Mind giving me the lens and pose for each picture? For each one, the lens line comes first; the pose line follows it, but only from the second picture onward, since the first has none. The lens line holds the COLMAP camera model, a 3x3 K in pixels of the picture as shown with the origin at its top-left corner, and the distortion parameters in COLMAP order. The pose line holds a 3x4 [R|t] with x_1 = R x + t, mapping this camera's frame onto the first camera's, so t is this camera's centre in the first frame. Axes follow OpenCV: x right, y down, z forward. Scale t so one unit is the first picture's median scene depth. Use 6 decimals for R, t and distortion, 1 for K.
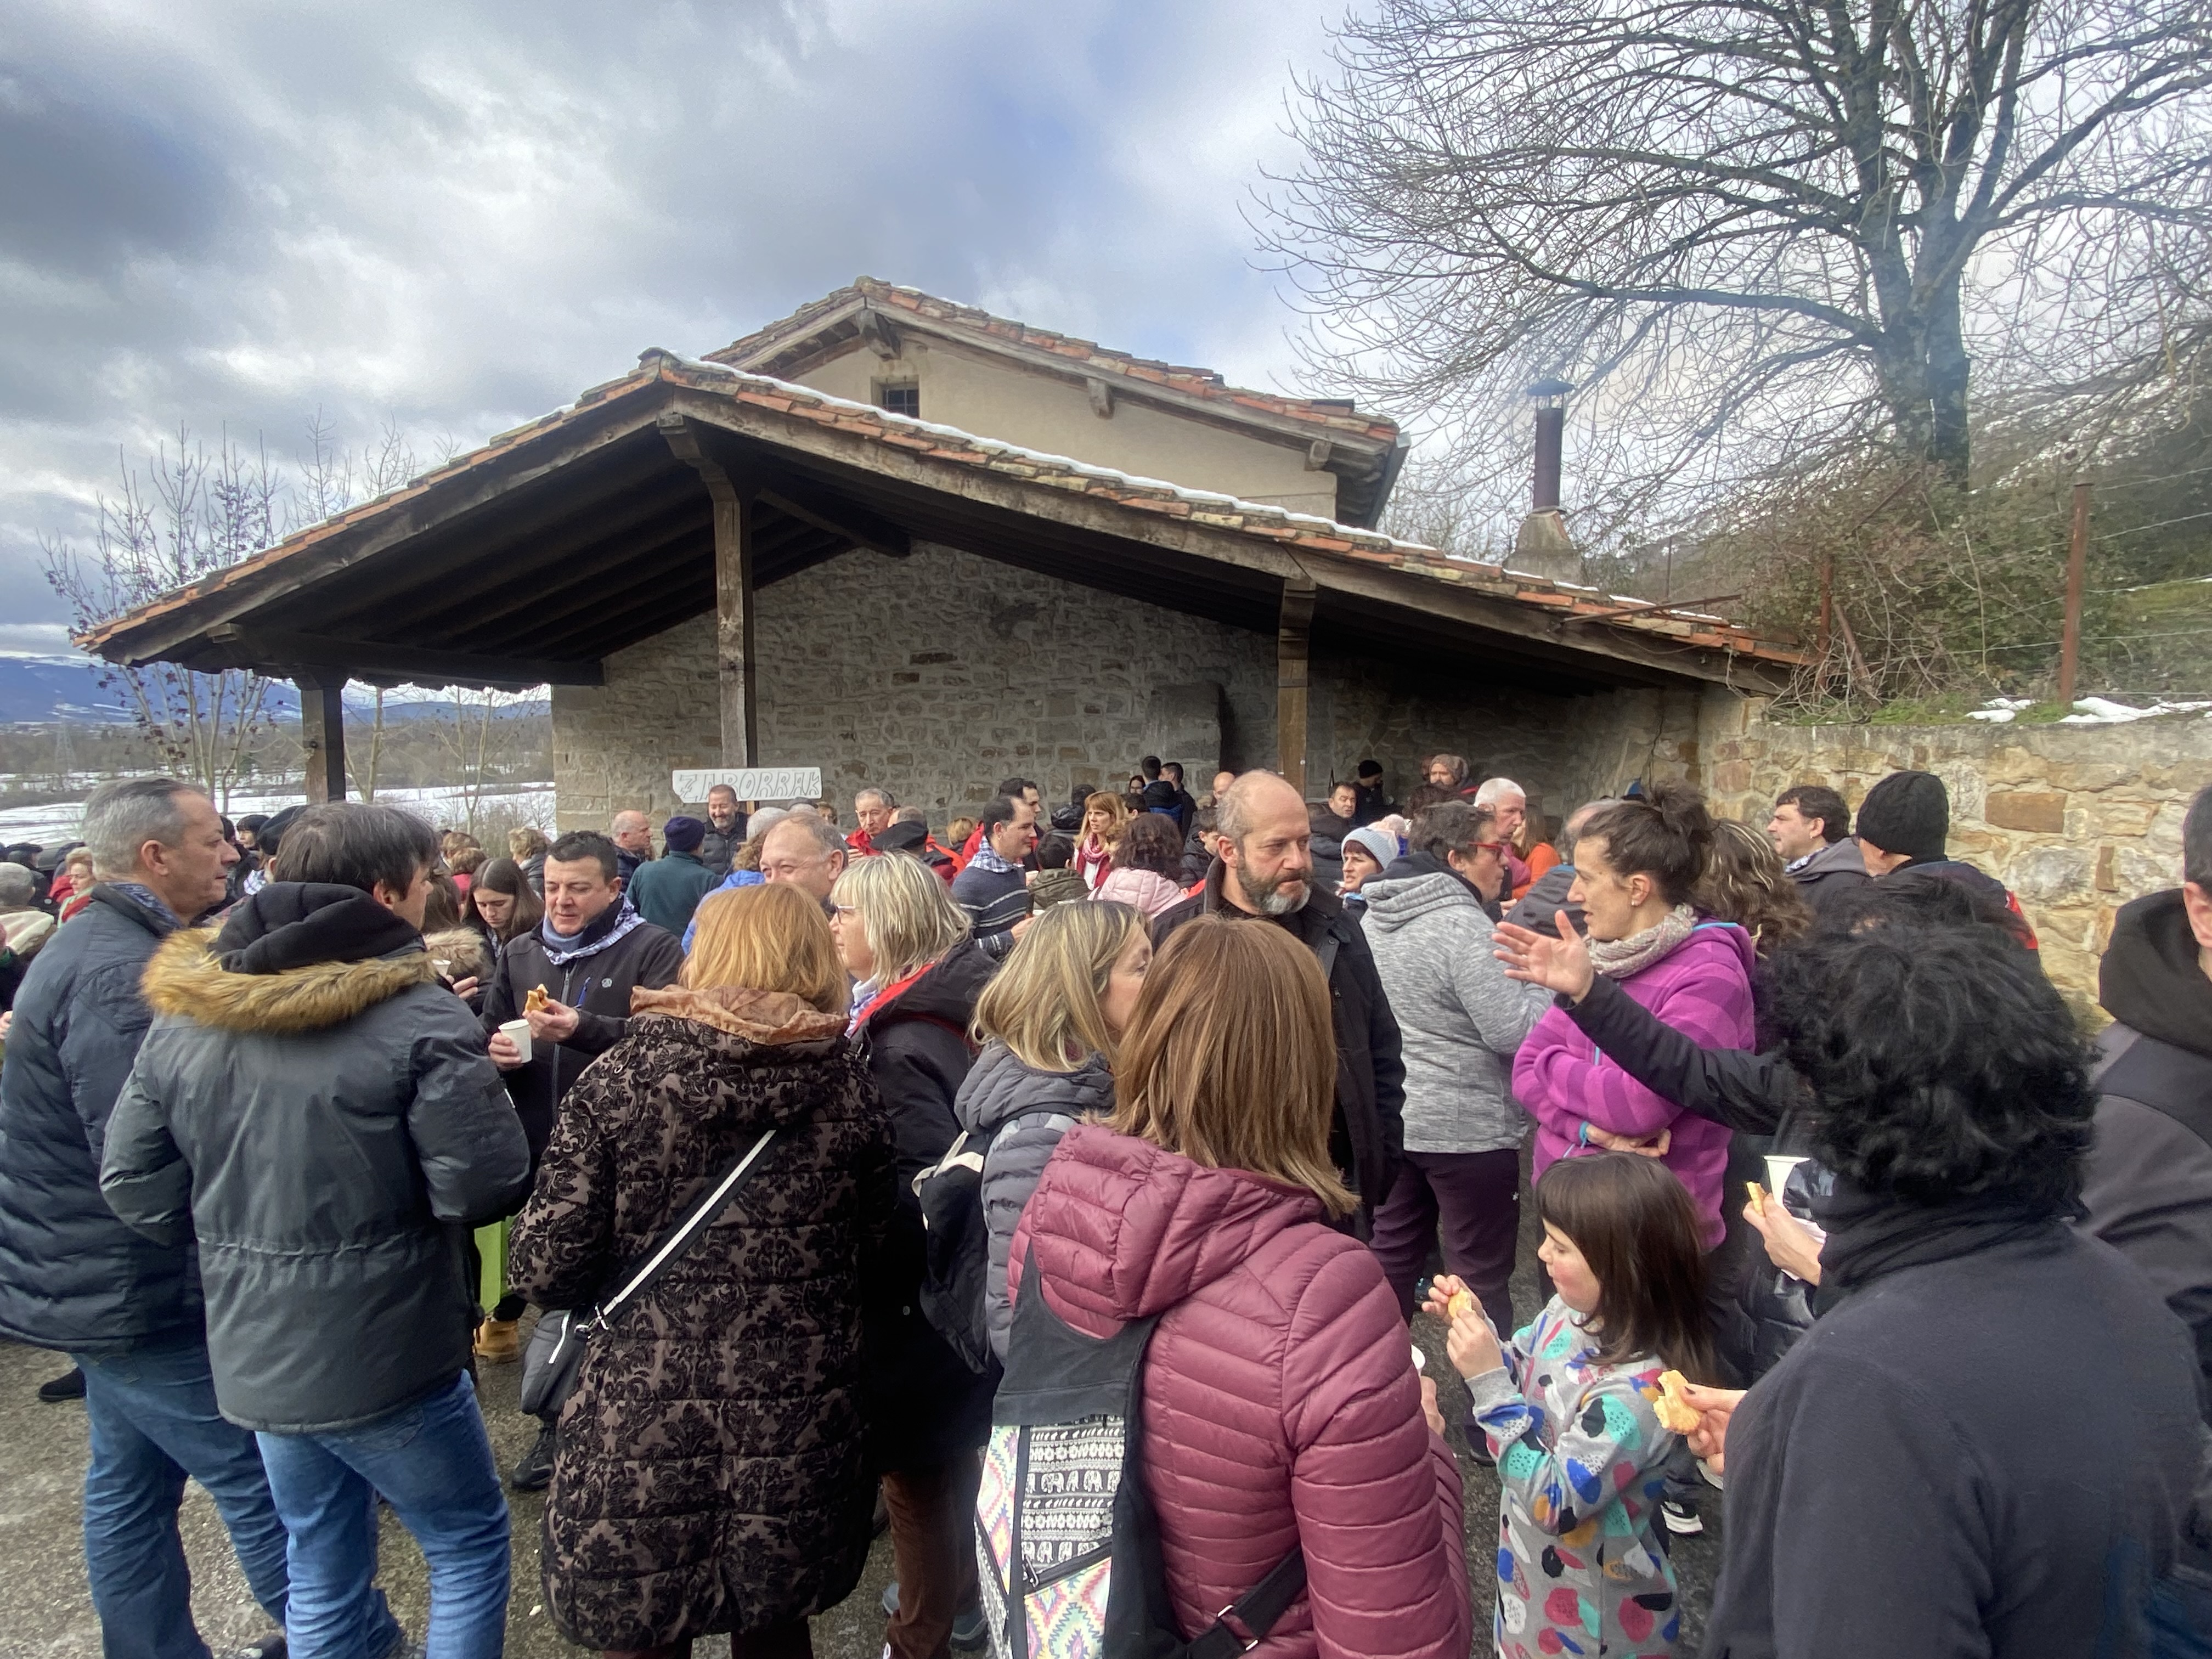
lens RADIAL K [[1148.1, 0, 1106.0], [0, 1148.1, 829.5], [0, 0, 1]] dist [0.048316, -0.052464]
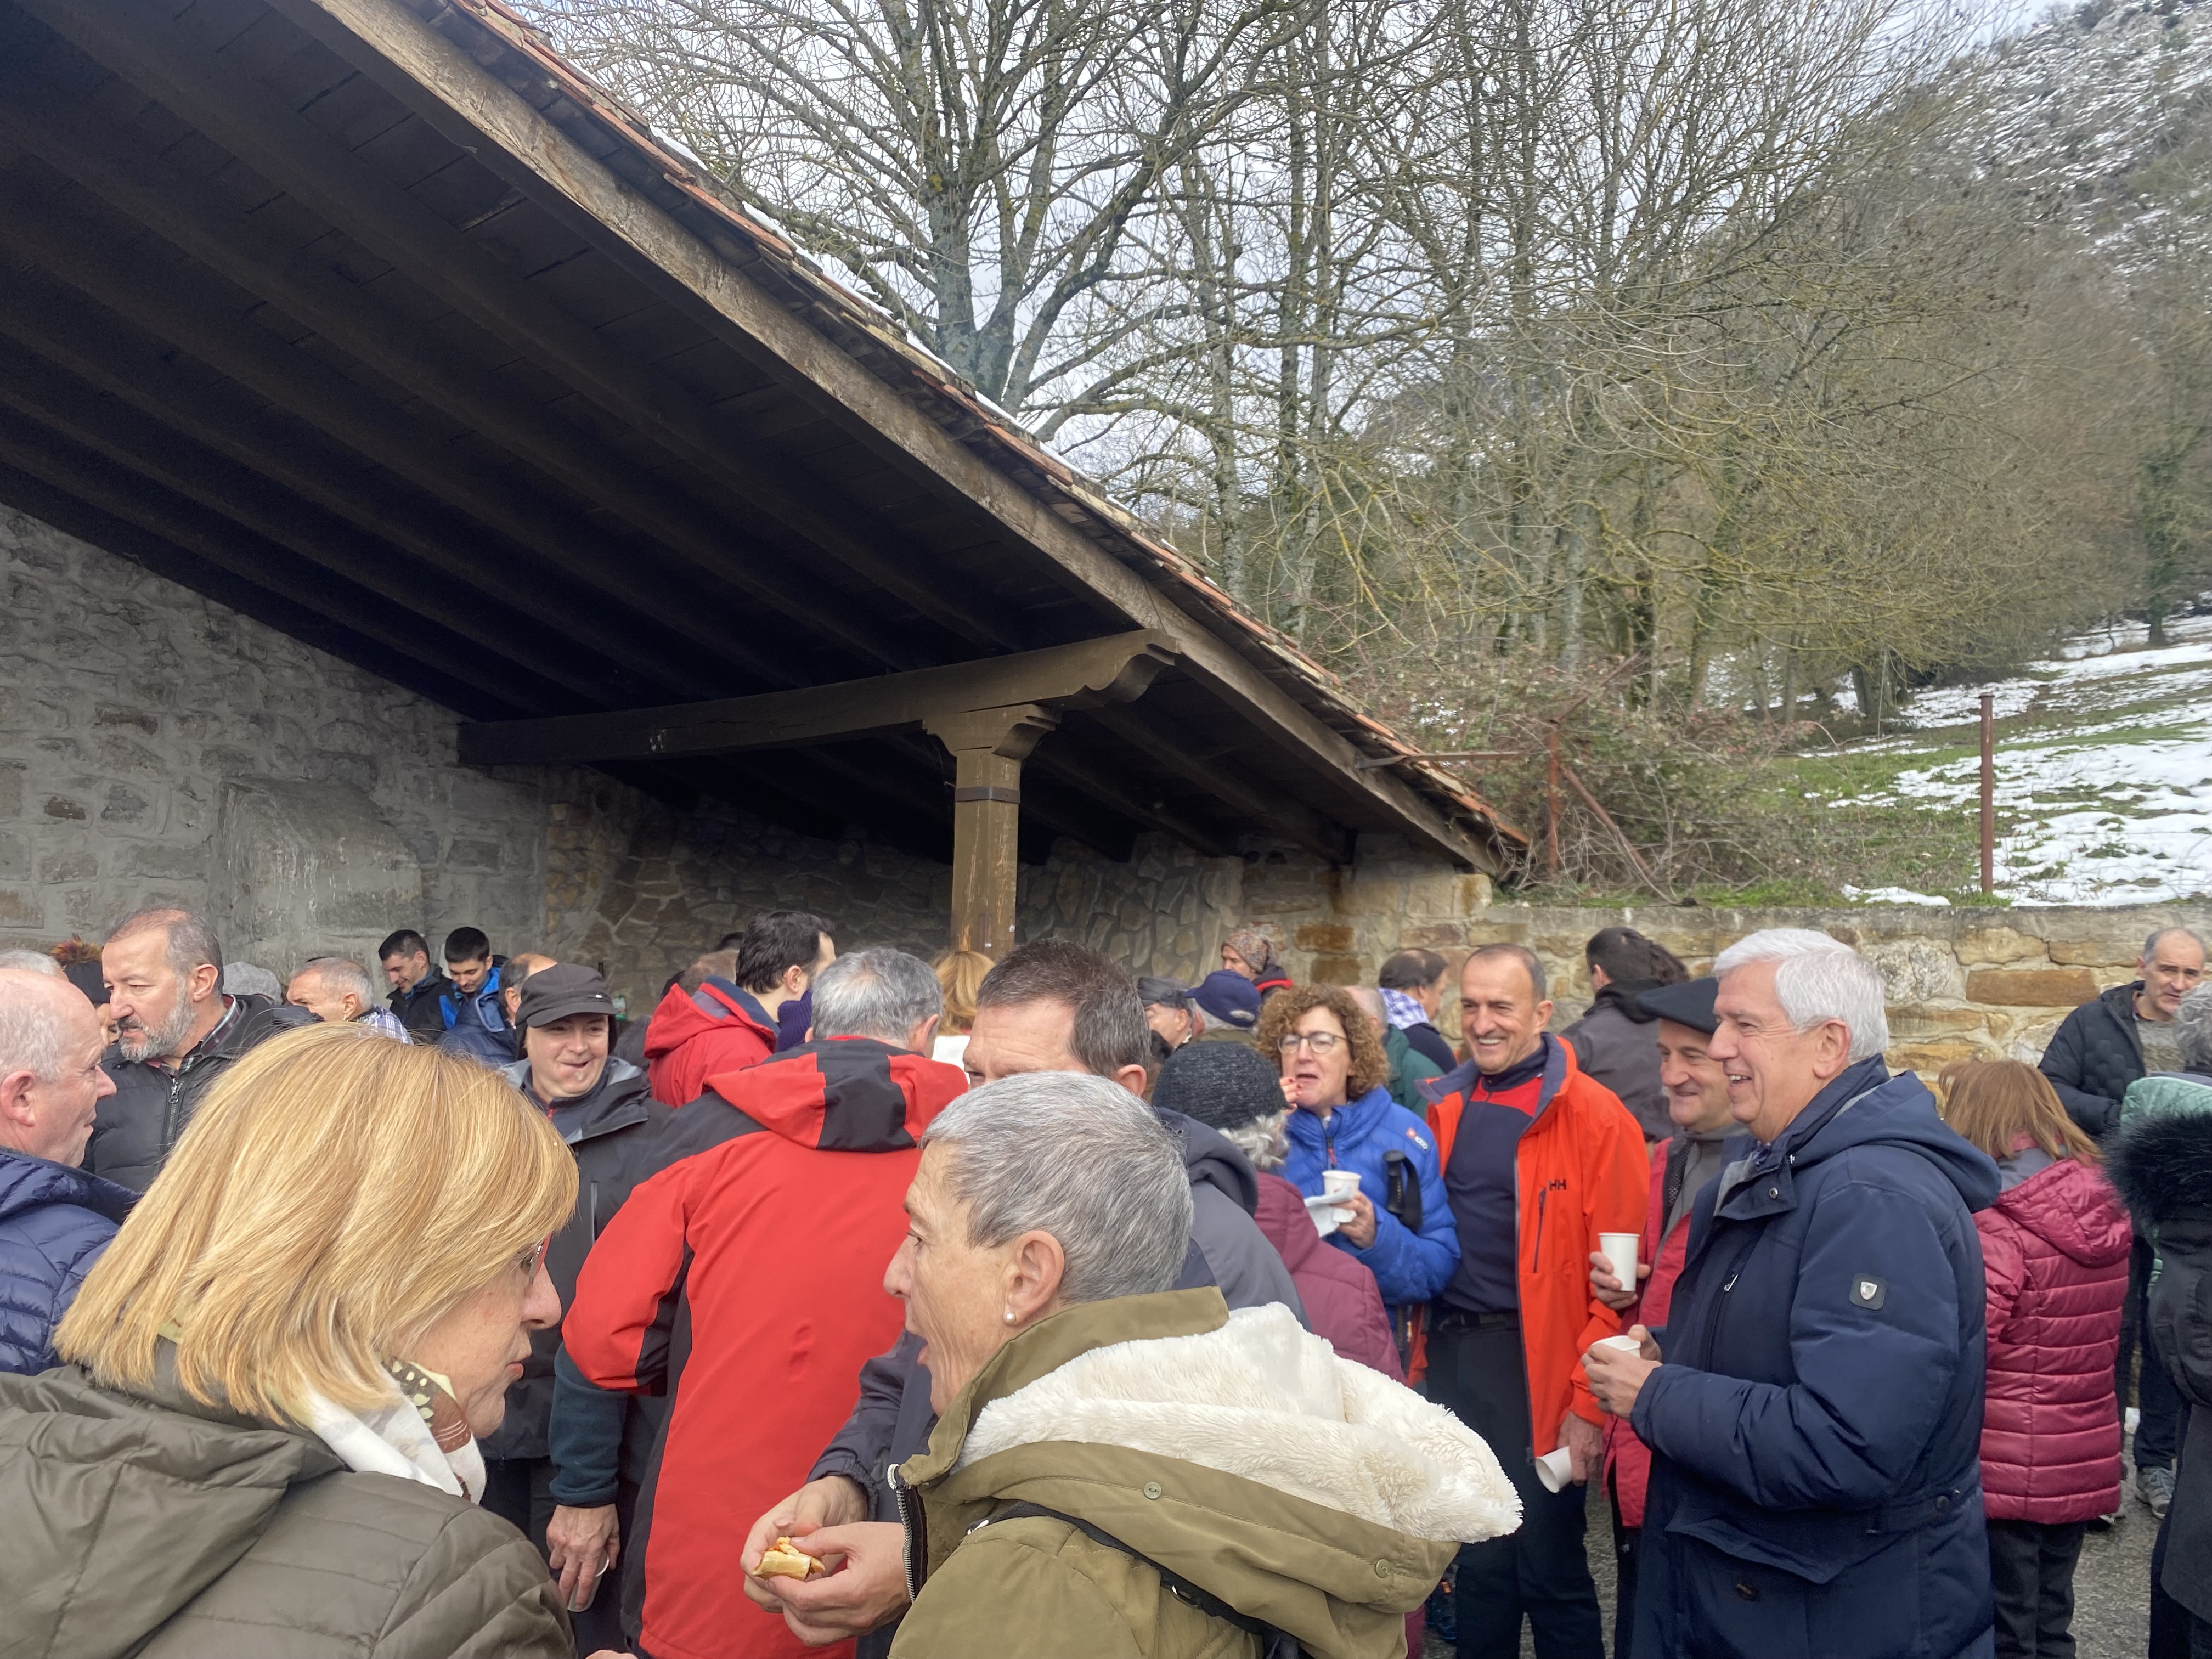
lens RADIAL K [[1676.1, 0, 1106.0], [0, 1676.1, 829.5], [0, 0, 1]] dist [0.008941, -0.000772]
pose [[0.522980, 0.099992, 0.846459, -0.372064], [0.038076, 0.989363, -0.140398, 0.009646], [-0.851494, 0.105655, 0.513610, 0.352155]]
